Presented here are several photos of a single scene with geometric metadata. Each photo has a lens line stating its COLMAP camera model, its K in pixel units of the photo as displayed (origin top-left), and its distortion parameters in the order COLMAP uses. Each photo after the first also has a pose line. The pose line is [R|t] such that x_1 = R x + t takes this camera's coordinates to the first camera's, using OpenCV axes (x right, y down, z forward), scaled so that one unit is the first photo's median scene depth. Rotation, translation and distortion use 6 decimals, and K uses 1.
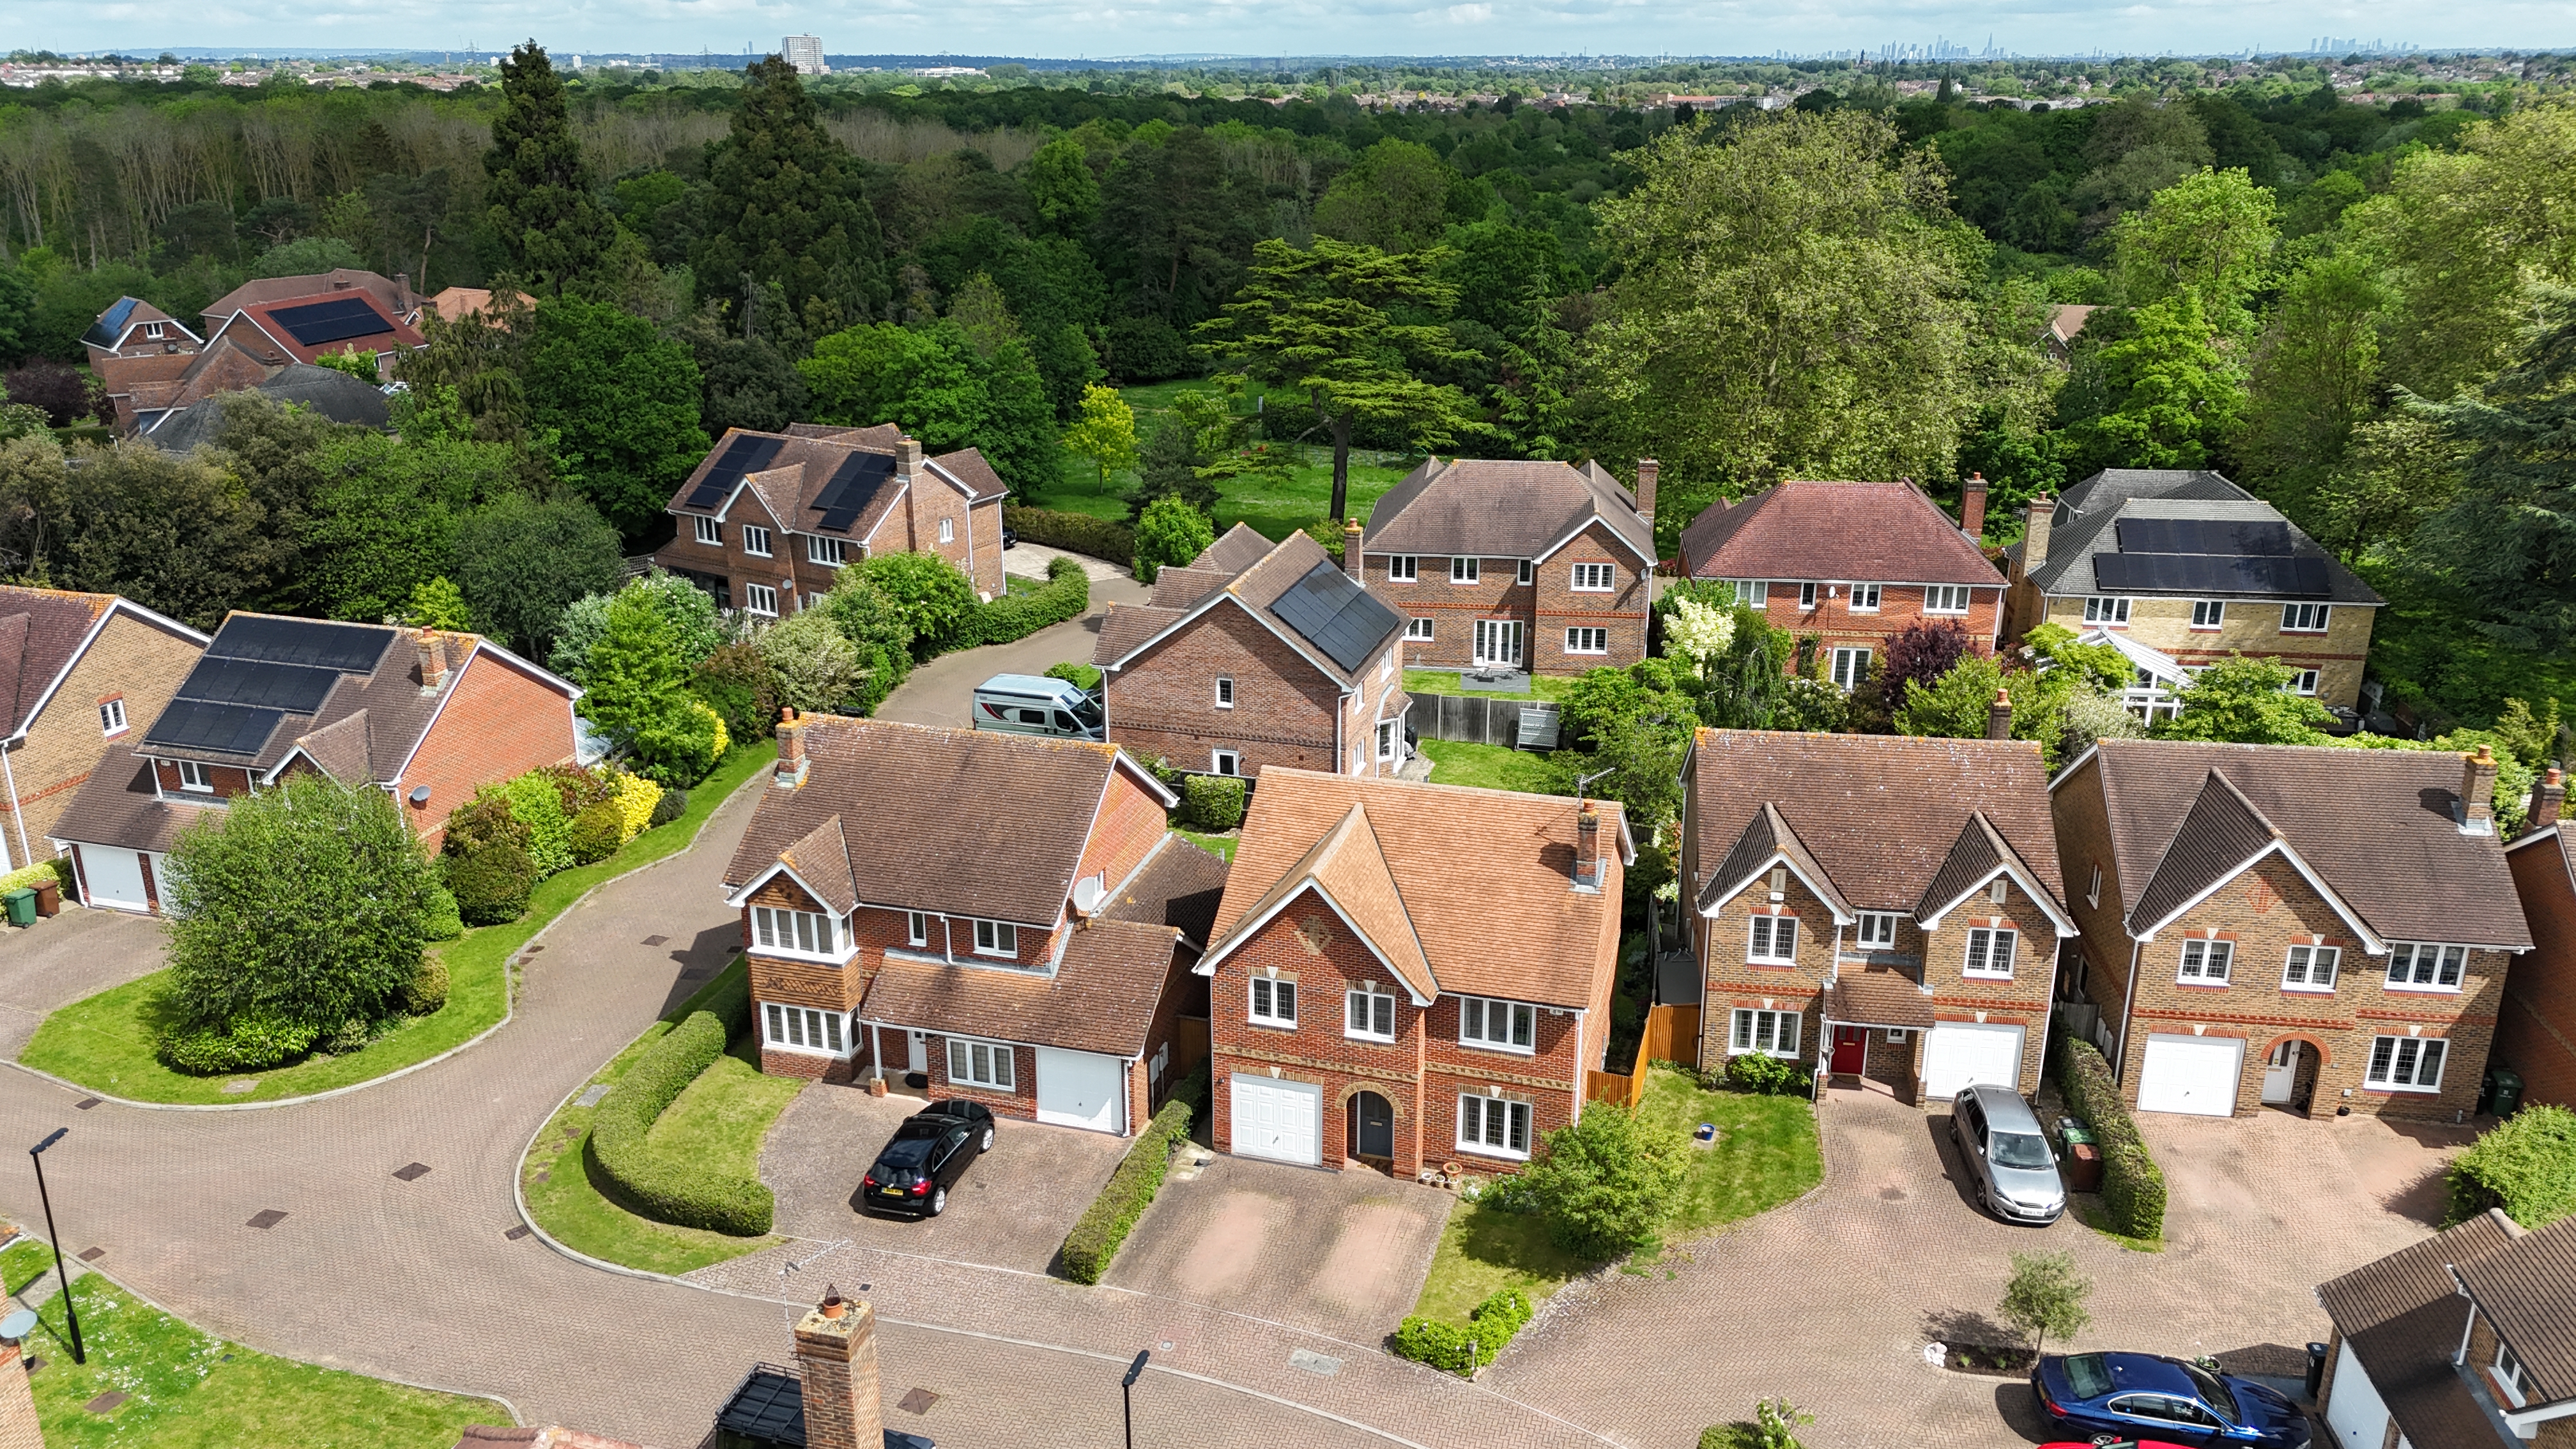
lens RADIAL K [[1871.4, 0, 1288.0], [0, 1871.4, 724.5], [0, 0, 1]] dist [0.084992, -0.088355]
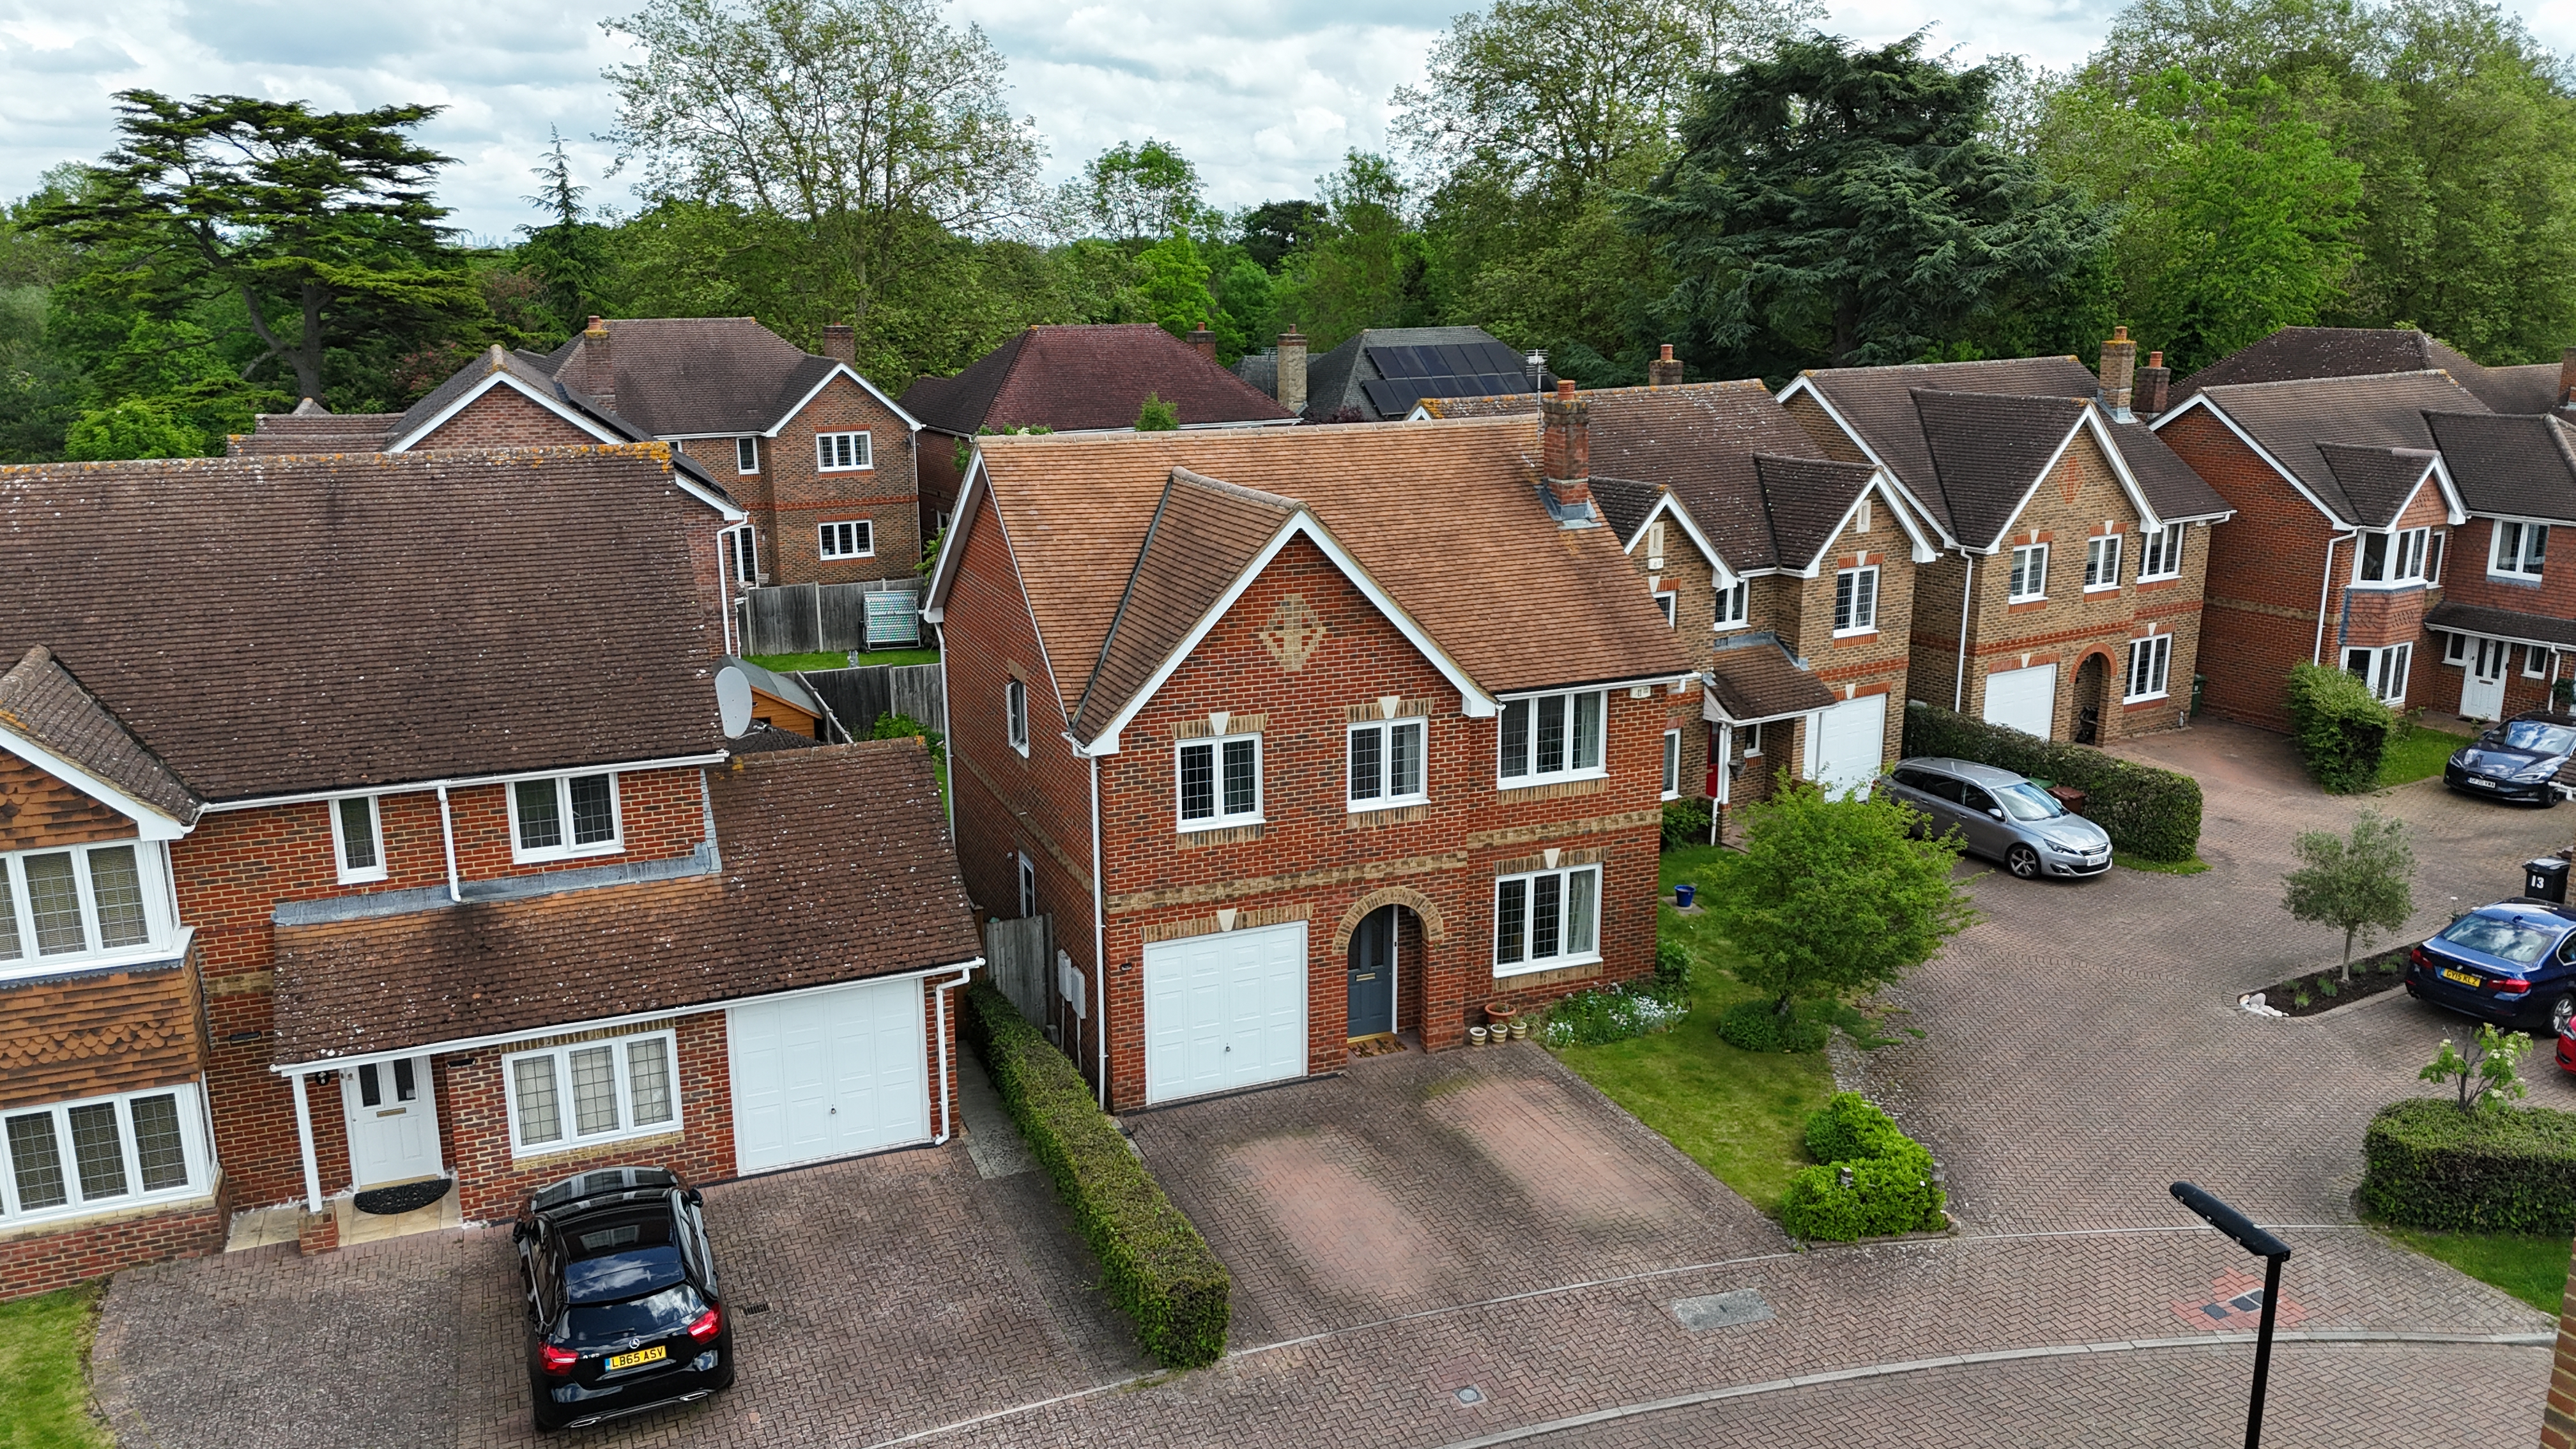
lens RADIAL K [[1882.6, 0, 1278.4], [0, 1882.6, 732.2], [0, 0, 1]] dist [0.077914, -0.090055]
pose [[0.780127, -0.153602, 0.606471, -0.298713], [0.208904, 0.977708, -0.021096, 0.138922], [-0.589712, 0.143152, 0.794825, 0.520067]]
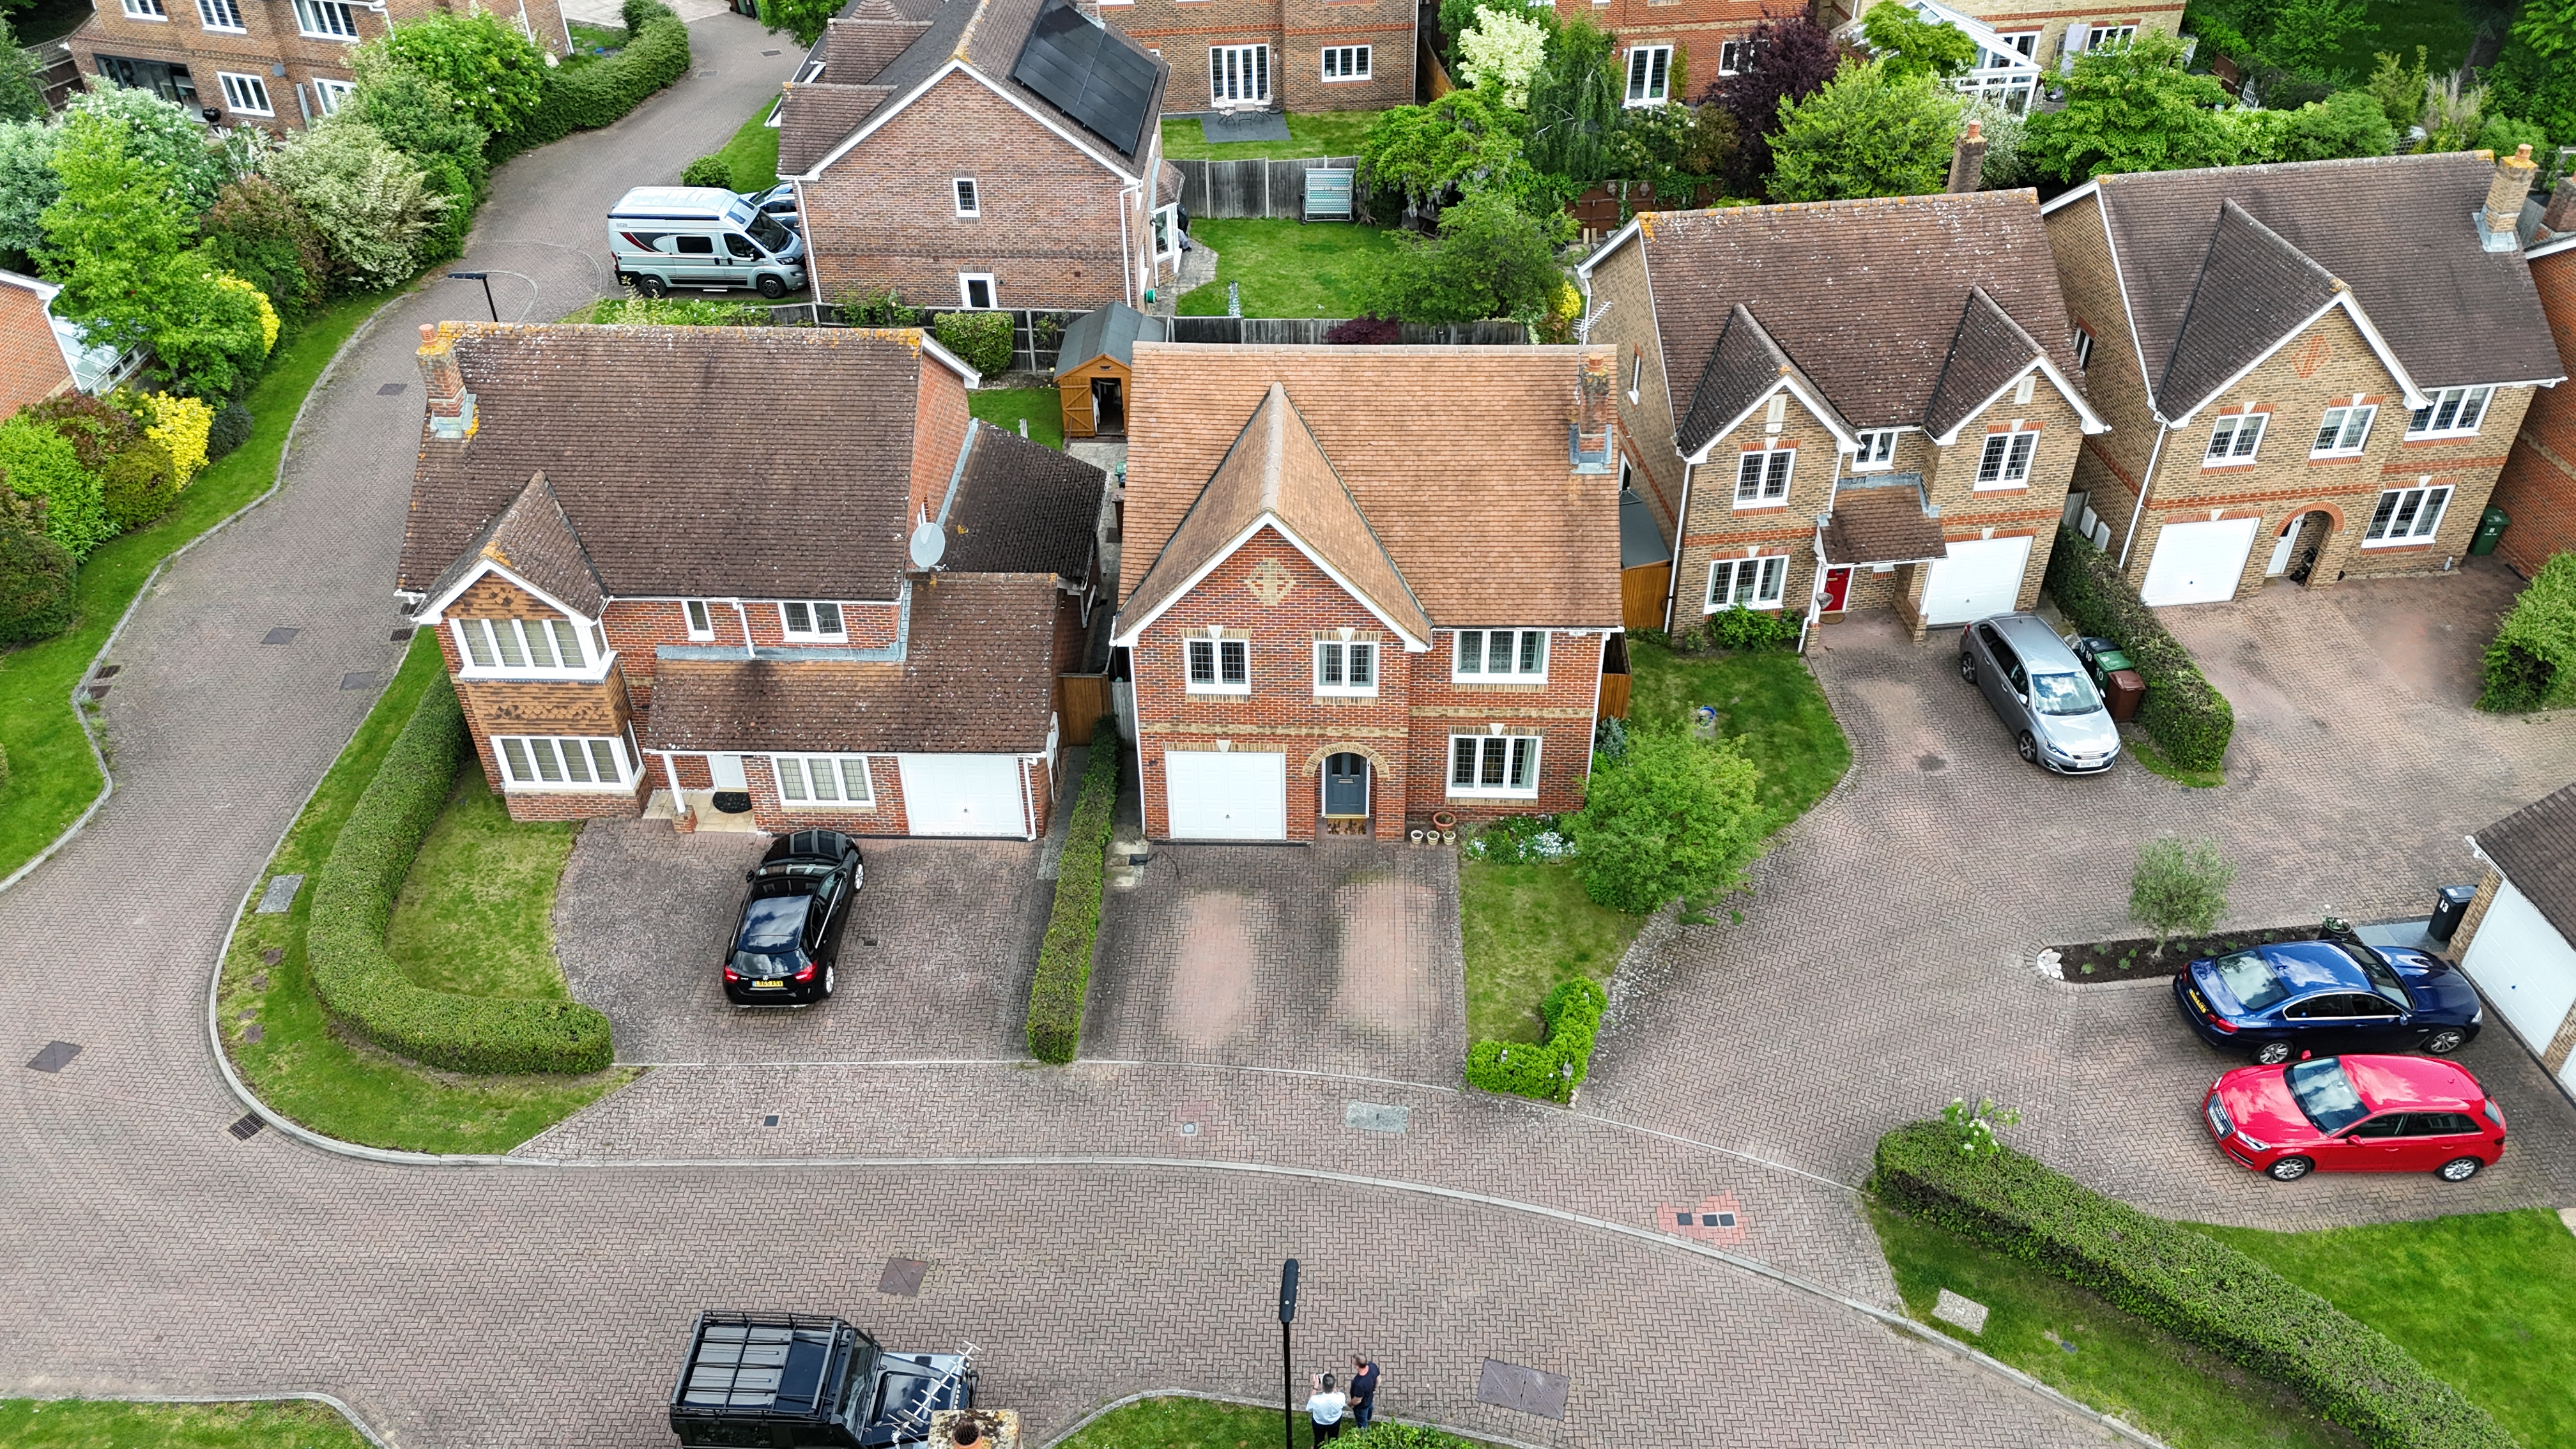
lens RADIAL K [[1871.4, 0, 1288.0], [0, 1871.4, 724.5], [0, 0, 1]] dist [0.084992, -0.088355]
pose [[0.968048, -0.159142, 0.193798, -0.124437], [0.090196, 0.942070, 0.323061, -0.071288], [-0.233984, -0.295259, 0.926323, 0.249924]]
